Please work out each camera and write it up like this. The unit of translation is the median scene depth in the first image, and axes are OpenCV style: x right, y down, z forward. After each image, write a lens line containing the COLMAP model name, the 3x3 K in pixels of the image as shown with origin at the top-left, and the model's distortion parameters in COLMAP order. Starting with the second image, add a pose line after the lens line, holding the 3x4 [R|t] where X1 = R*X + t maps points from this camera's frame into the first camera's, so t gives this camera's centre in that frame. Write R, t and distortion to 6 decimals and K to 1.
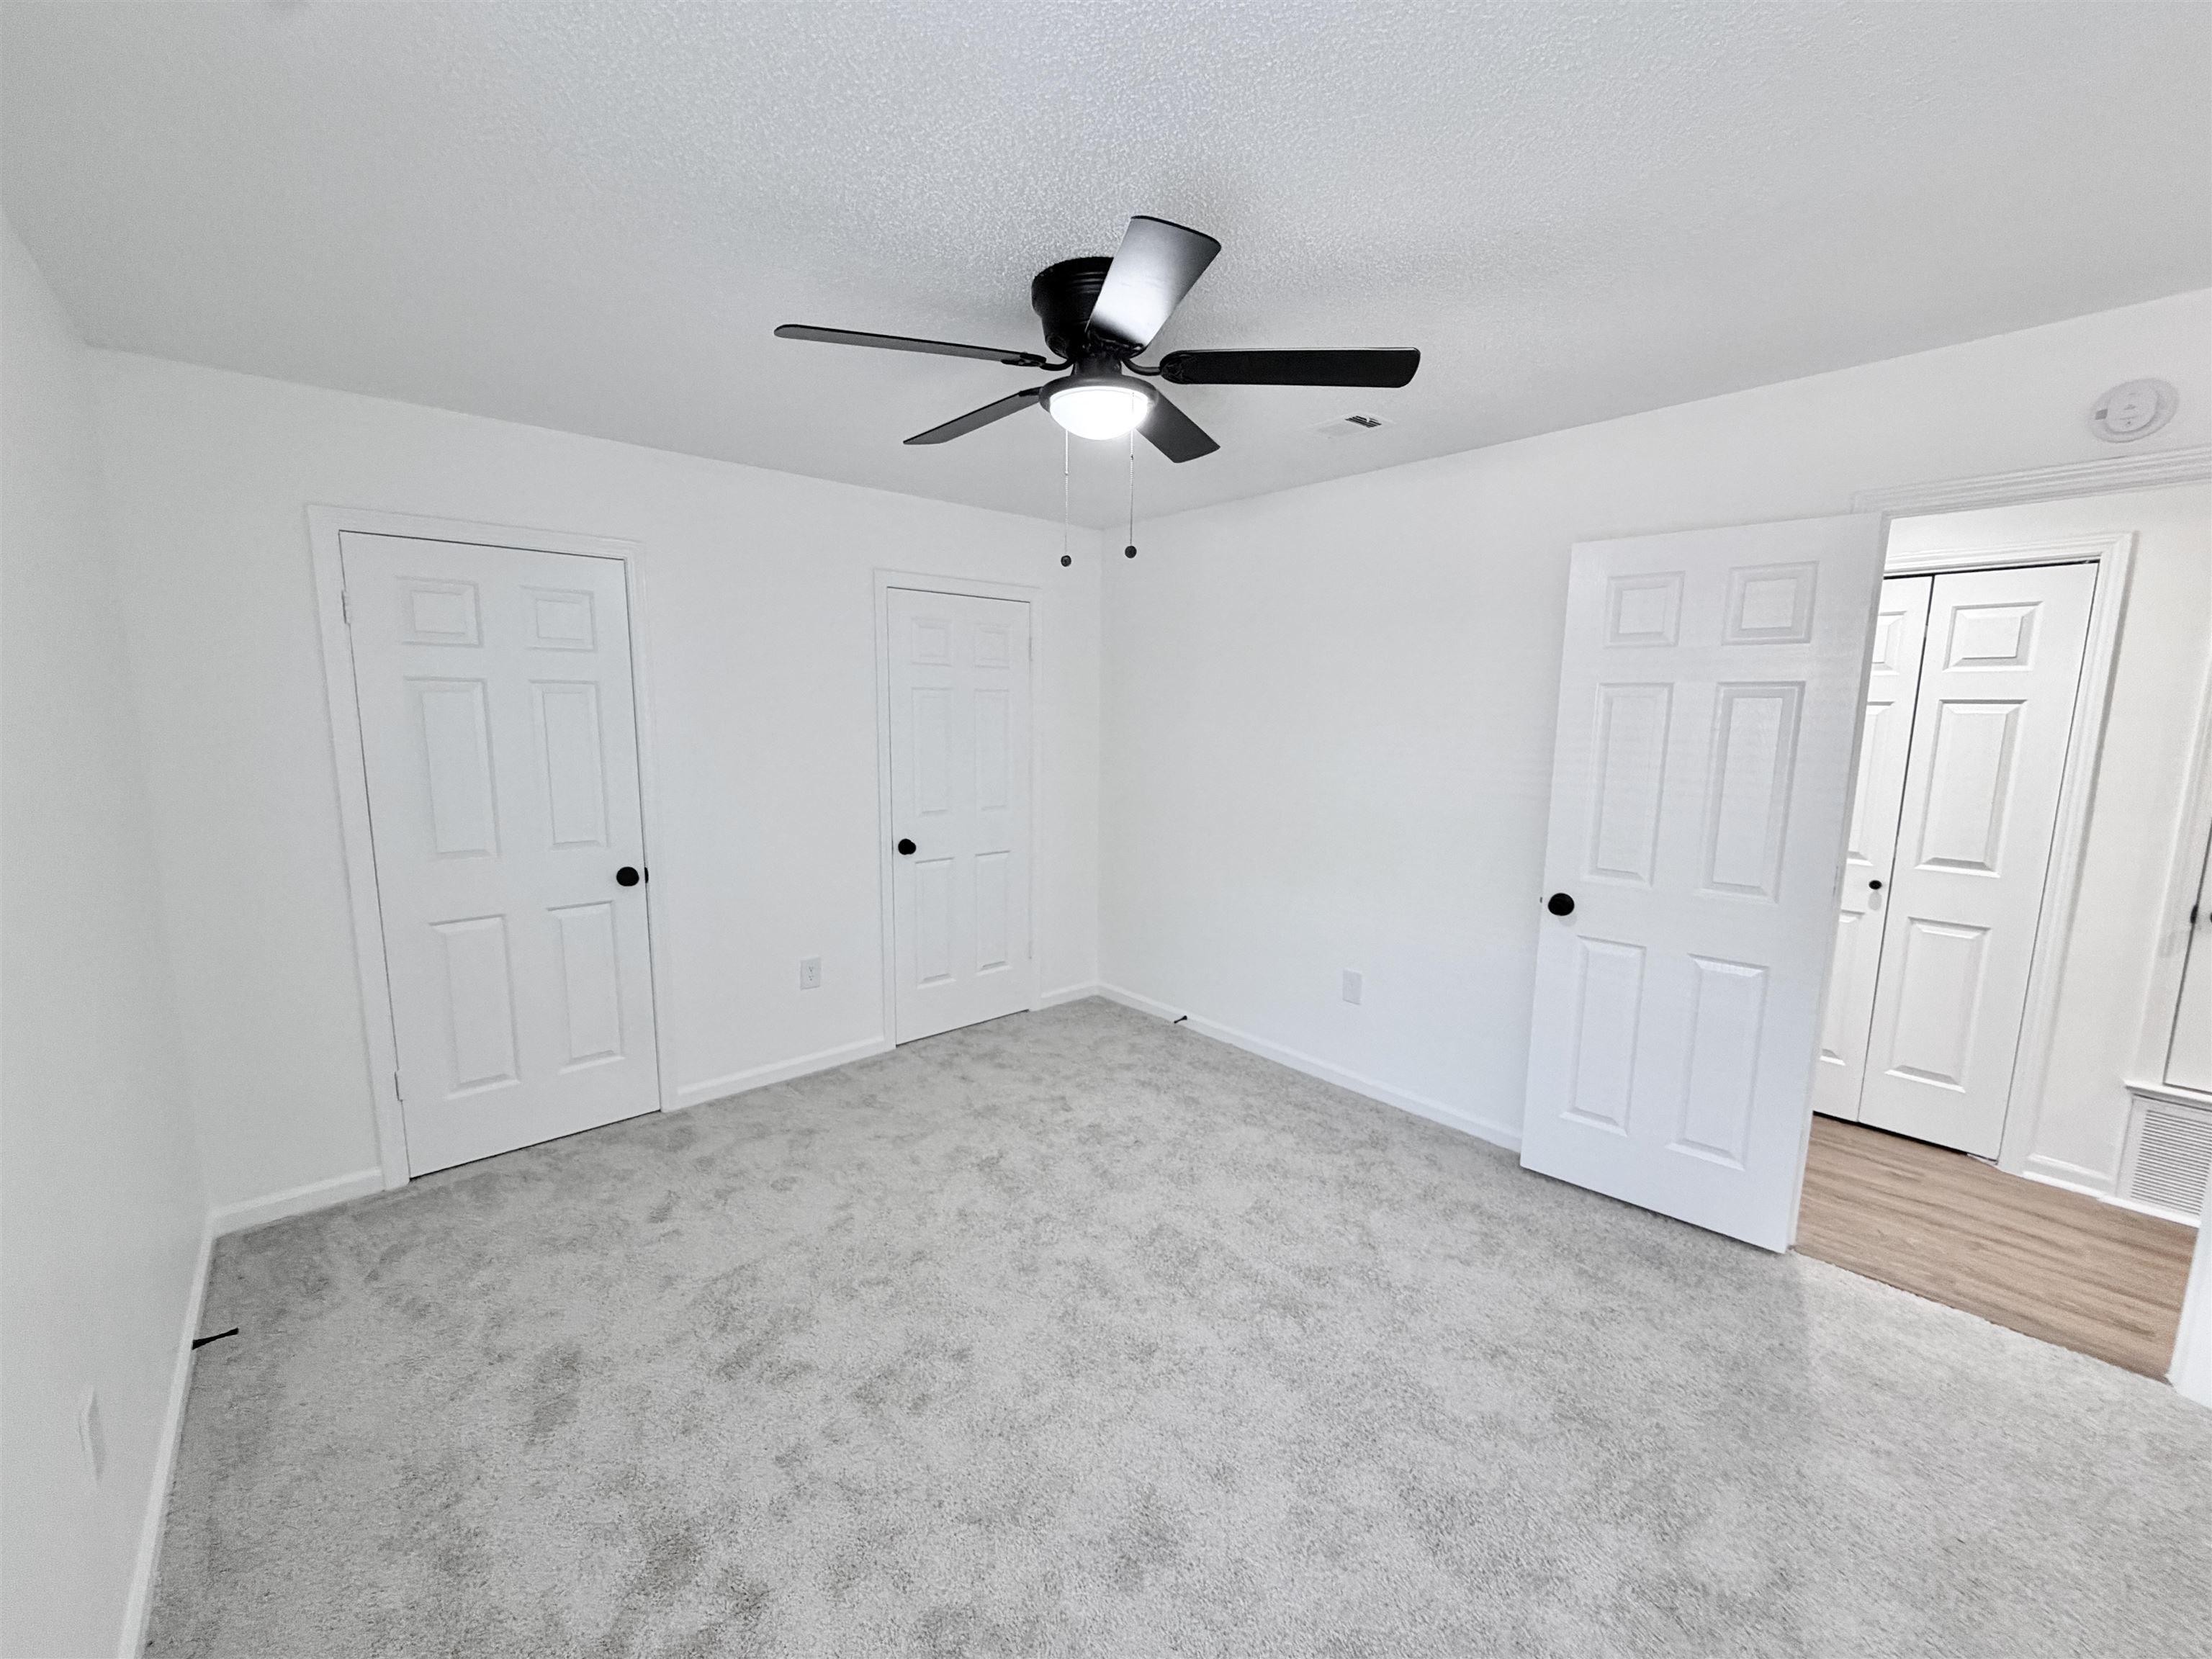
lens RADIAL K [[882.0, 0, 1094.3], [0, 882.0, 826.3], [0, 0, 1]] dist [-0.000466, 0.001158]
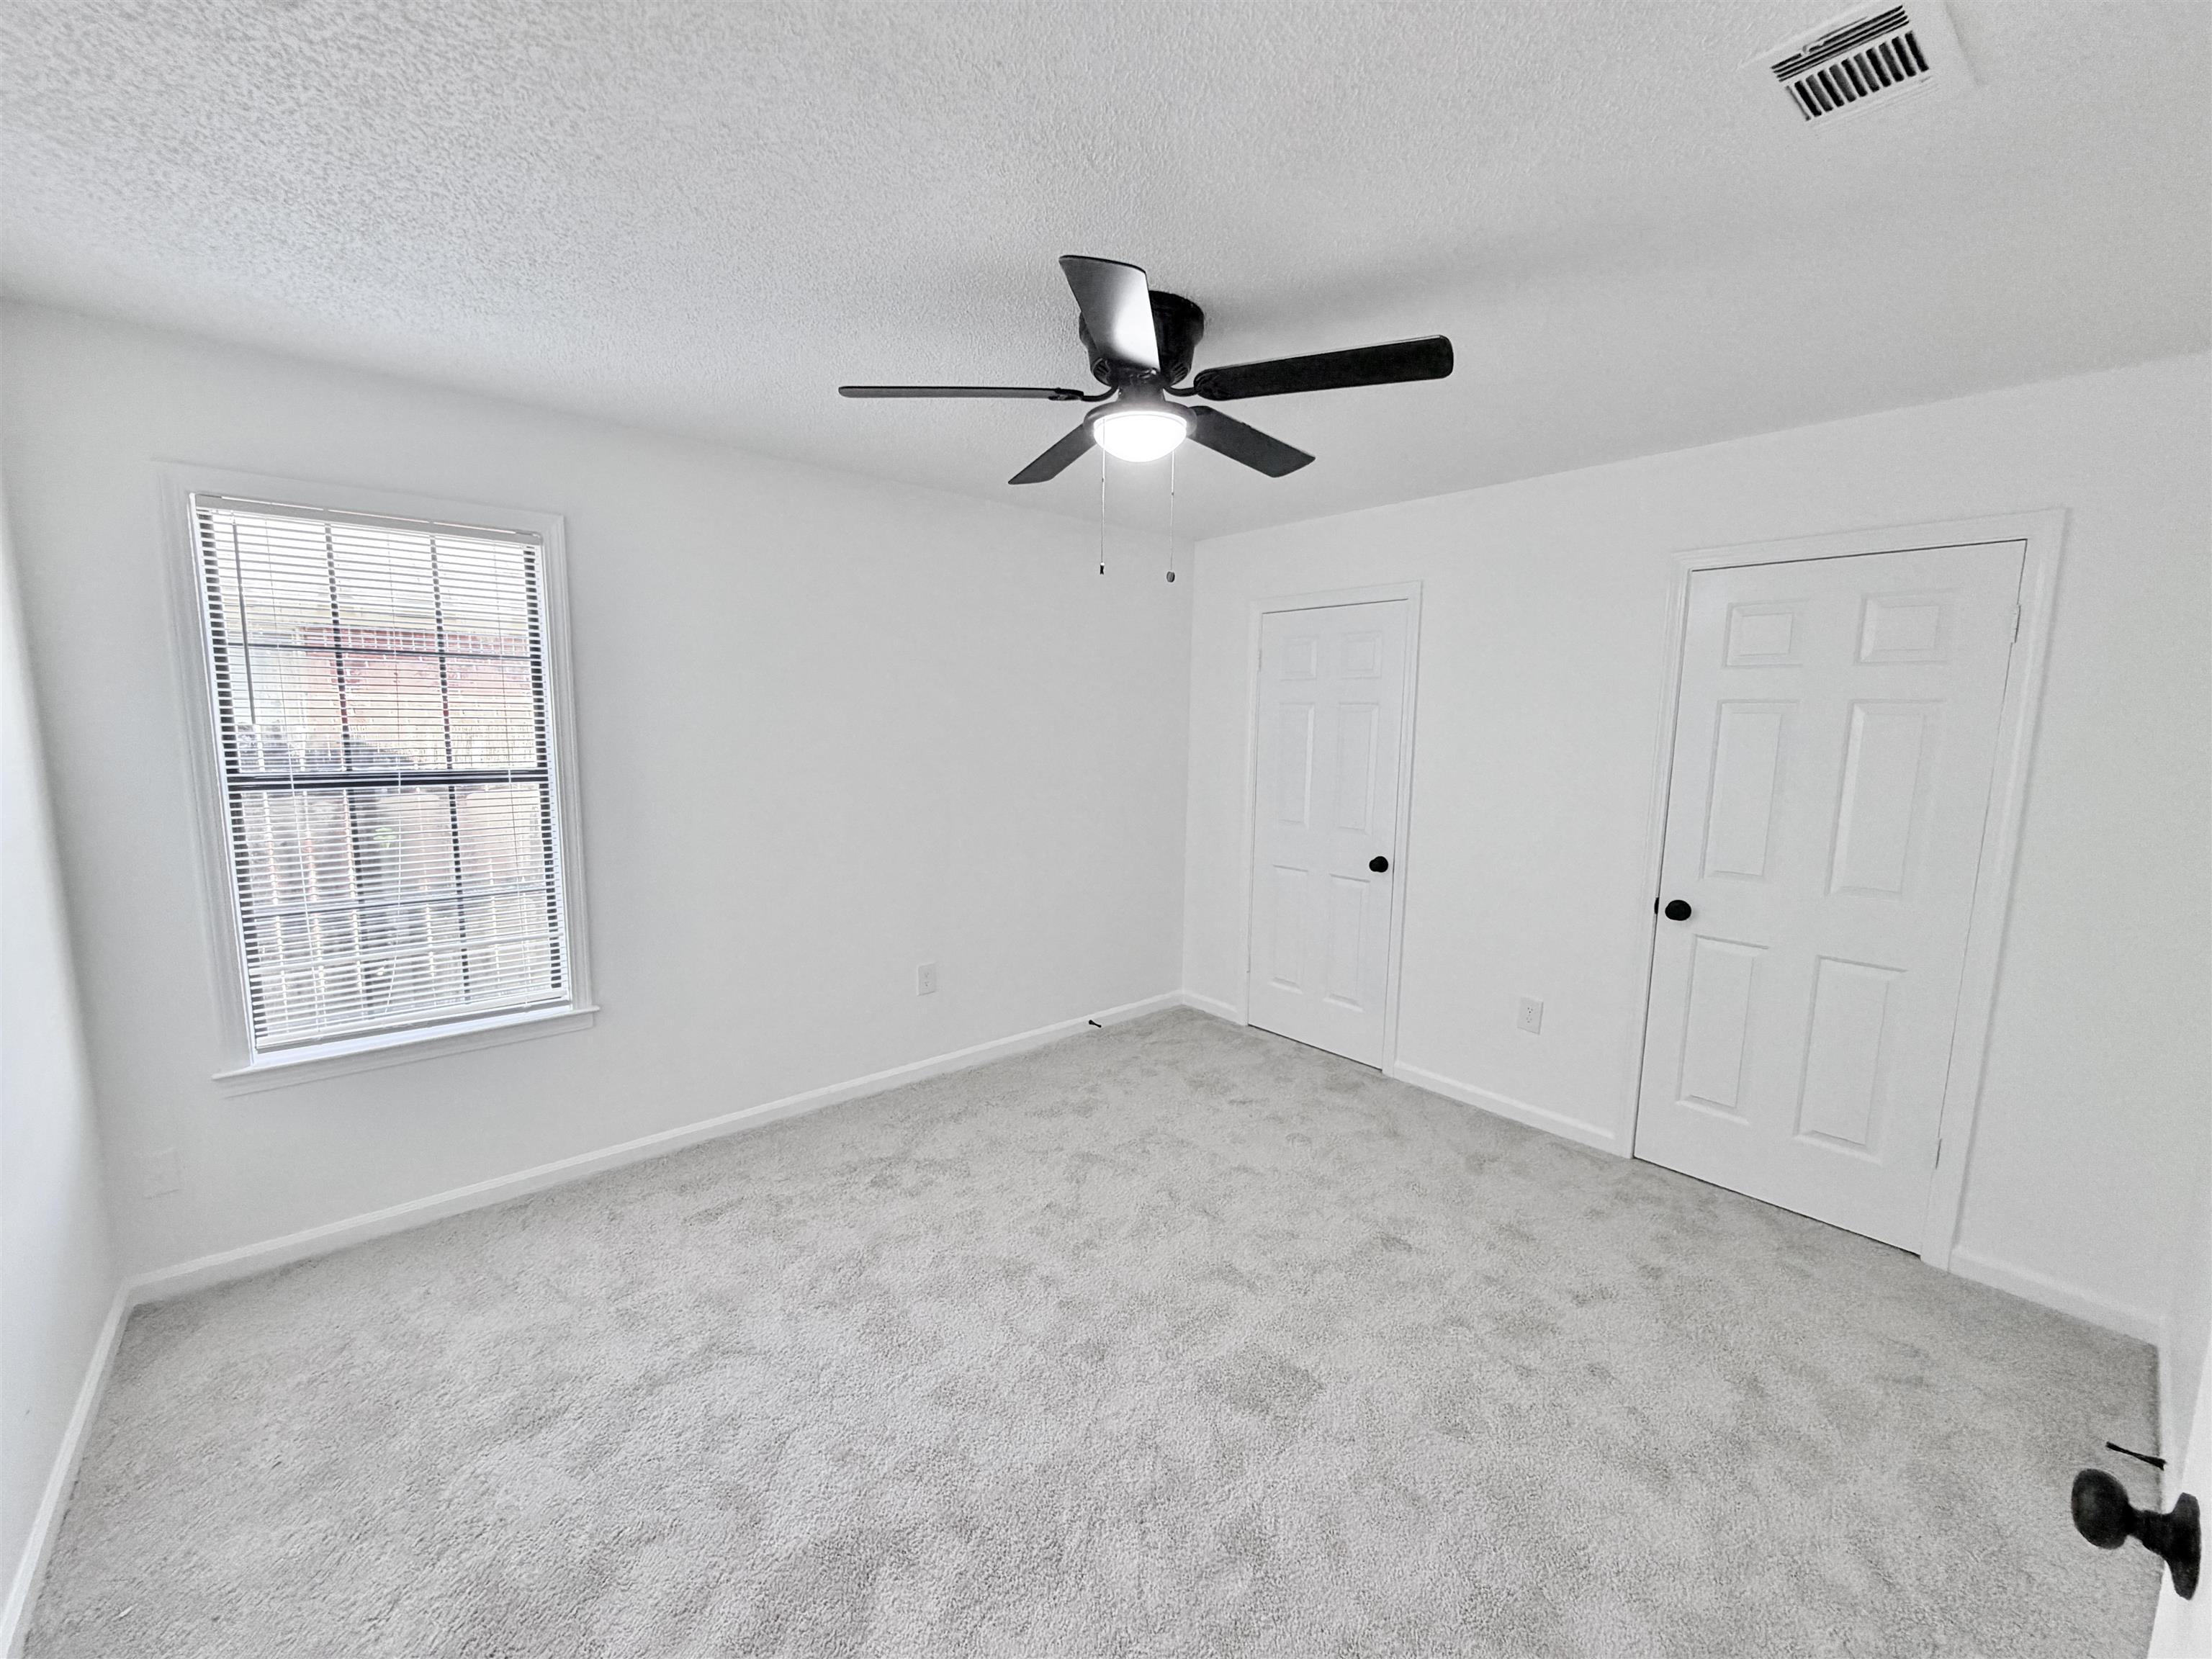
lens RADIAL K [[882.0, 0, 1101.6], [0, 882.0, 828.4], [0, 0, 1]] dist [-0.000466, 0.001158]
pose [[-0.005448, 0.112705, -0.993614, 0.681725], [-0.151439, 0.982075, 0.112226, -0.069239], [0.988452, 0.151084, 0.011718, 0.630443]]
